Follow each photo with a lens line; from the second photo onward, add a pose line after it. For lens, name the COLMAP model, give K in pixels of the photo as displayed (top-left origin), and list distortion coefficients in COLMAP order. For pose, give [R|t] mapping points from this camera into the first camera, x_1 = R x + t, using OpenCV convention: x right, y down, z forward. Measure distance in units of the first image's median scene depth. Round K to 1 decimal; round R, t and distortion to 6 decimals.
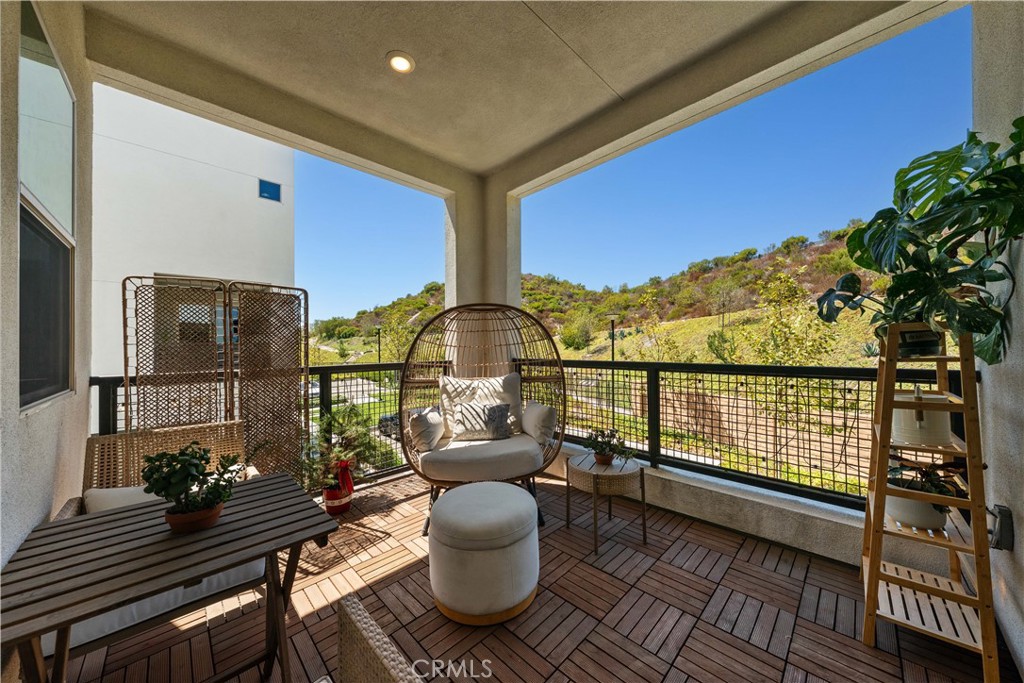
lens RADIAL K [[347.0, 0, 514.2], [0, 347.0, 341.4], [0, 0, 1]] dist [-0.001573, -0.000014]
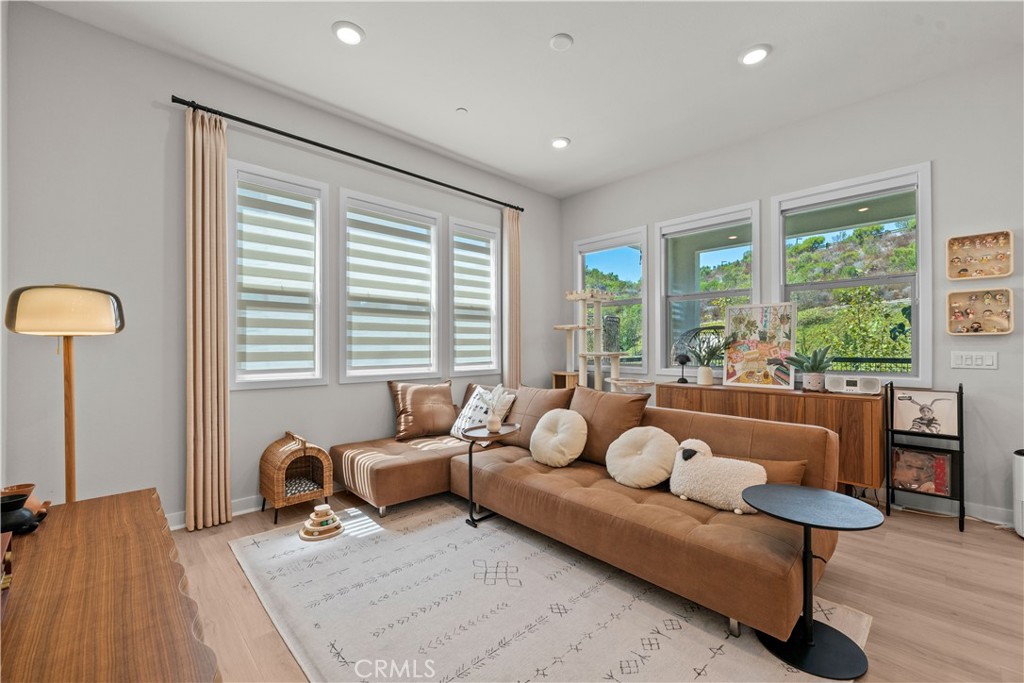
lens RADIAL K [[422.7, 0, 512.0], [0, 422.7, 341.5], [0, 0, 1]] dist [0.000314, -0.000150]
pose [[0.999869, 0.005482, -0.015212, -0.996135], [-0.005414, 0.999975, 0.004504, -0.021371], [0.015237, -0.004421, 0.999874, -1.154794]]
